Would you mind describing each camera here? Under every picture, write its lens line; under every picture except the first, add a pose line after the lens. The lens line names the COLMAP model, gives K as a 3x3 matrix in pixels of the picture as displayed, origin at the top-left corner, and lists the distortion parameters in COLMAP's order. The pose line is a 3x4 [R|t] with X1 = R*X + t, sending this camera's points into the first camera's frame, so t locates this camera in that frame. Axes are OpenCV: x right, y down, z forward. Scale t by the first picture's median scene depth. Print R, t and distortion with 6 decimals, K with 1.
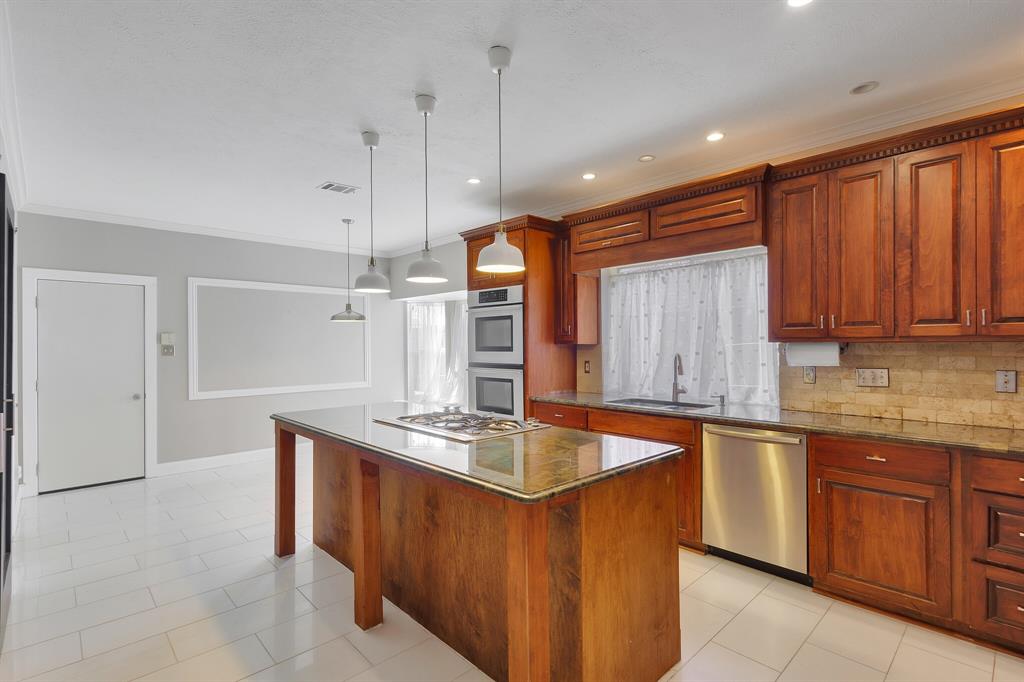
lens RADIAL K [[484.6, 0, 508.9], [0, 484.6, 345.2], [0, 0, 1]] dist [0.001078, 0.000067]
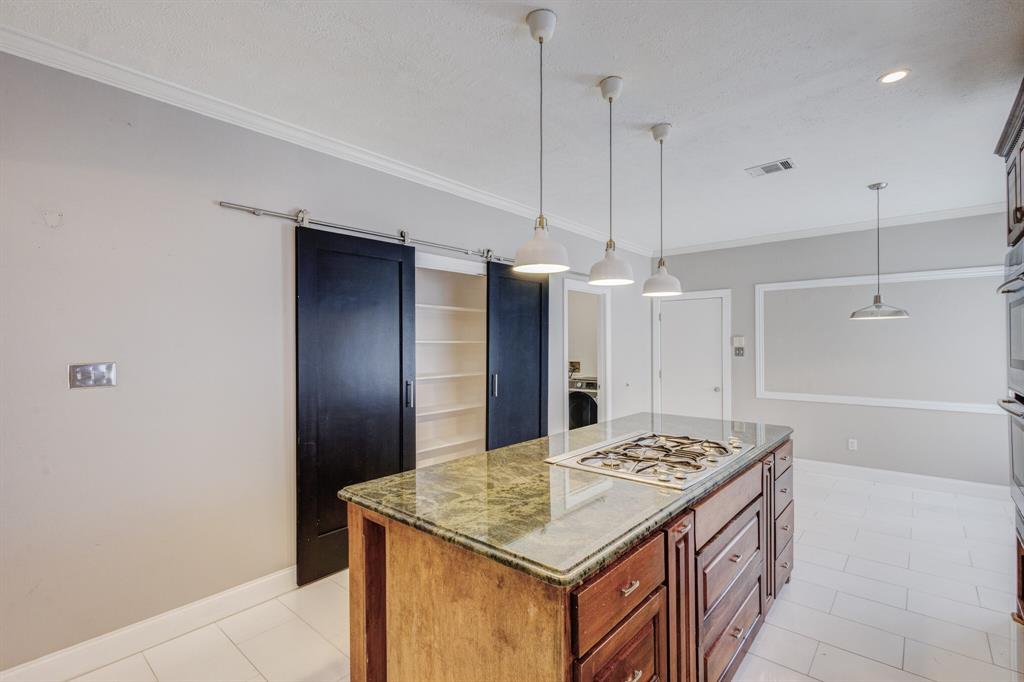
lens RADIAL K [[464.9, 0, 514.4], [0, 464.9, 343.8], [0, 0, 1]] dist [-0.000030, 0.000031]
pose [[0.109953, 0.003683, -0.993930, 0.389623], [-0.001826, 0.999992, 0.003504, -0.013052], [0.993935, 0.001430, 0.109959, 0.423491]]
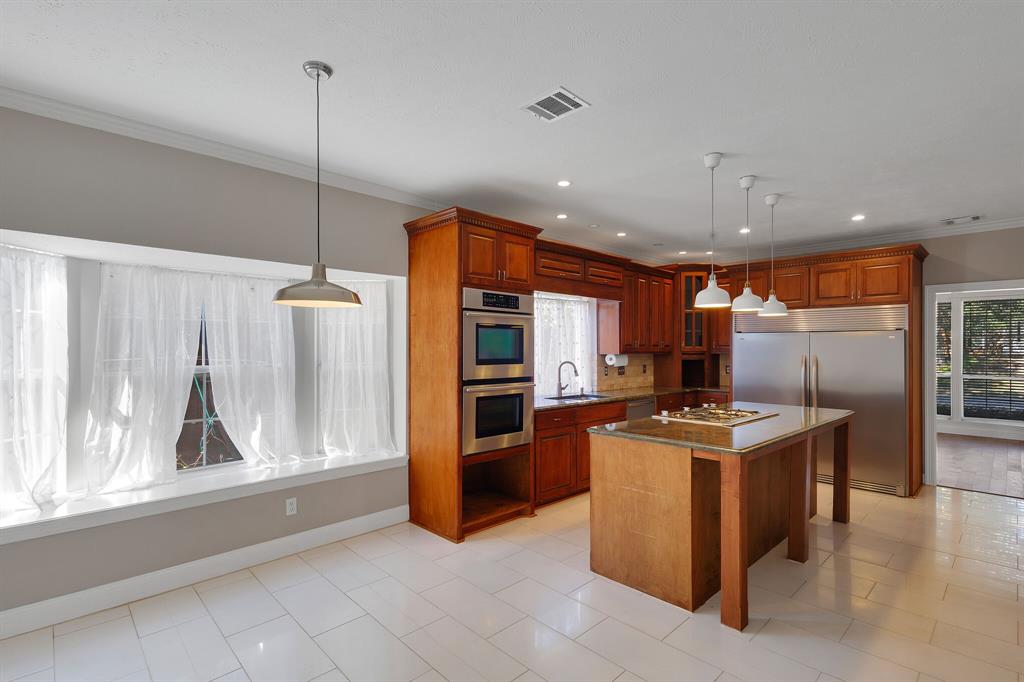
lens RADIAL K [[484.6, 0, 508.9], [0, 484.6, 345.2], [0, 0, 1]] dist [0.001078, 0.000067]
pose [[-0.009155, 0.017113, 0.999812, -0.894698], [0.006358, 0.999834, -0.017055, -0.006752], [-0.999938, 0.006201, -0.009262, 0.988340]]
